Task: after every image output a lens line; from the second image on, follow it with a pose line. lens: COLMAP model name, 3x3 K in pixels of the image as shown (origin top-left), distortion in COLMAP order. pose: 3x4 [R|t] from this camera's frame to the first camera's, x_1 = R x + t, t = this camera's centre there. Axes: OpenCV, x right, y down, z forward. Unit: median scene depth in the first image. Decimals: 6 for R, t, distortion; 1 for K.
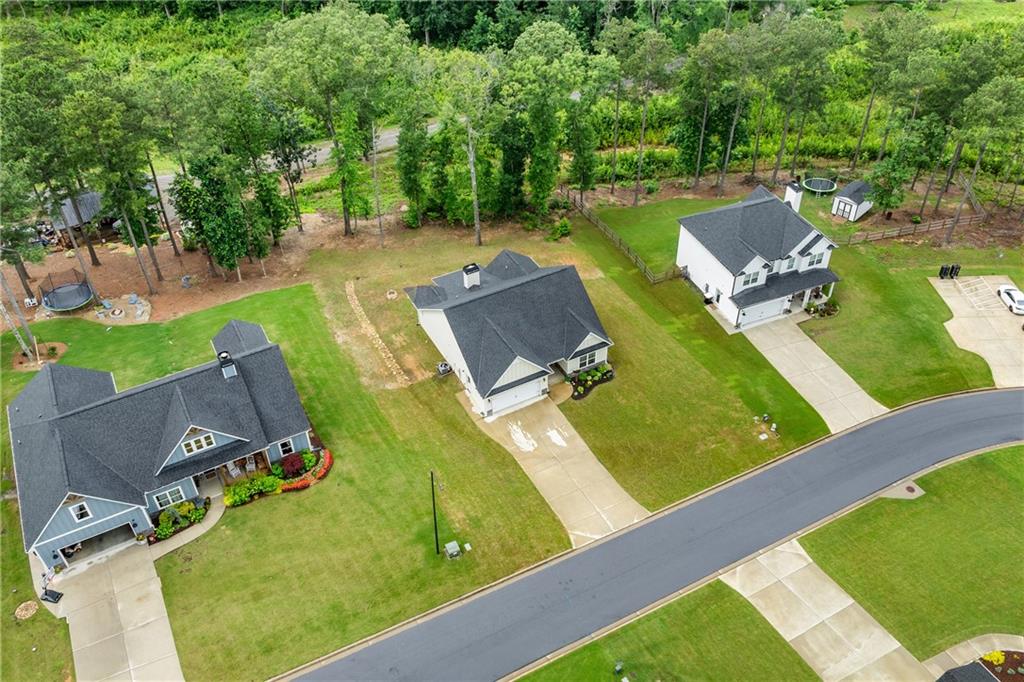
lens RADIAL K [[849.3, 0, 512.0], [0, 849.3, 341.0], [0, 0, 1]] dist [-0.020257, -0.009524]
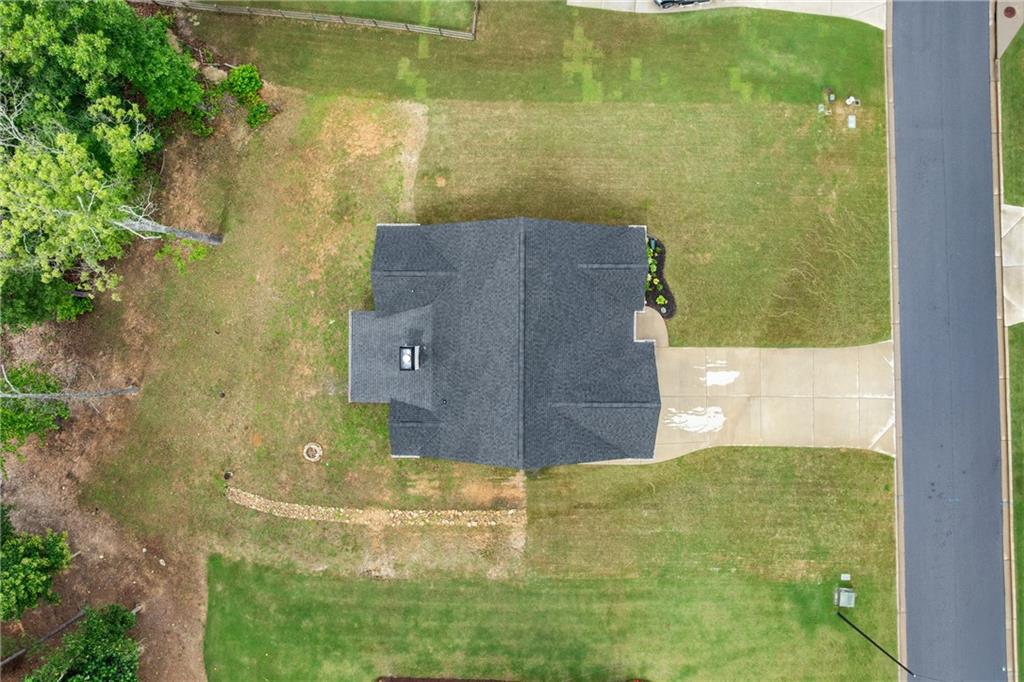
lens RADIAL K [[849.1, 0, 484.0], [0, 849.1, 339.0], [0, 0, 1]] dist [-0.019820, -0.007696]
pose [[0.478439, -0.878036, -0.012239, -0.006112], [0.585821, 0.308767, 0.749317, -0.538213], [-0.654148, -0.365672, 0.662098, 0.645720]]
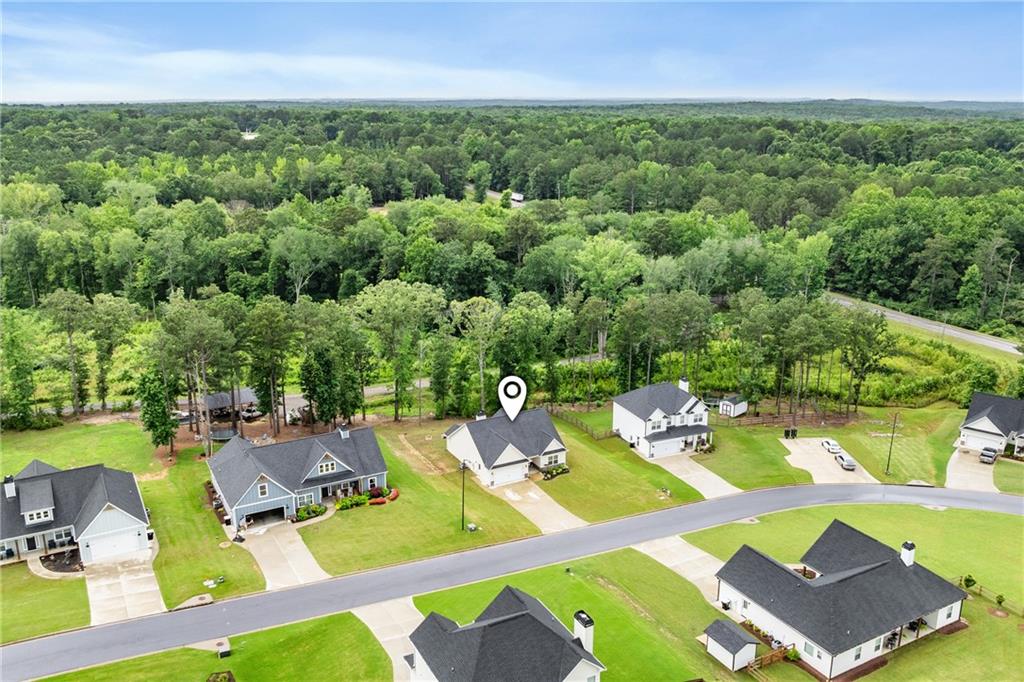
lens RADIAL K [[849.1, 0, 484.0], [0, 849.1, 339.0], [0, 0, 1]] dist [-0.019820, -0.007696]
pose [[0.999736, 0.011474, -0.019929, -0.012820], [-0.018838, 0.905648, -0.423611, 0.516149], [0.013189, 0.423874, 0.905625, -0.577682]]
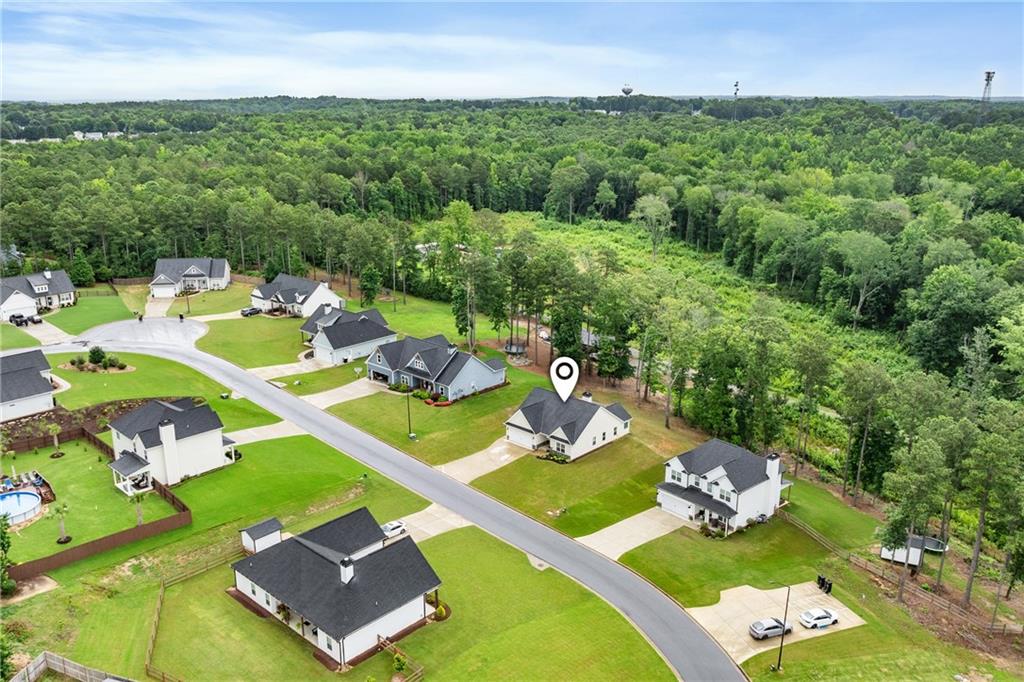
lens RADIAL K [[849.3, 0, 512.0], [0, 849.3, 341.0], [0, 0, 1]] dist [-0.020257, -0.009524]
pose [[0.324410, 0.281928, -0.902926, 1.542660], [-0.629645, 0.776712, 0.016296, -0.110013], [0.705907, 0.563236, 0.429488, 0.109596]]
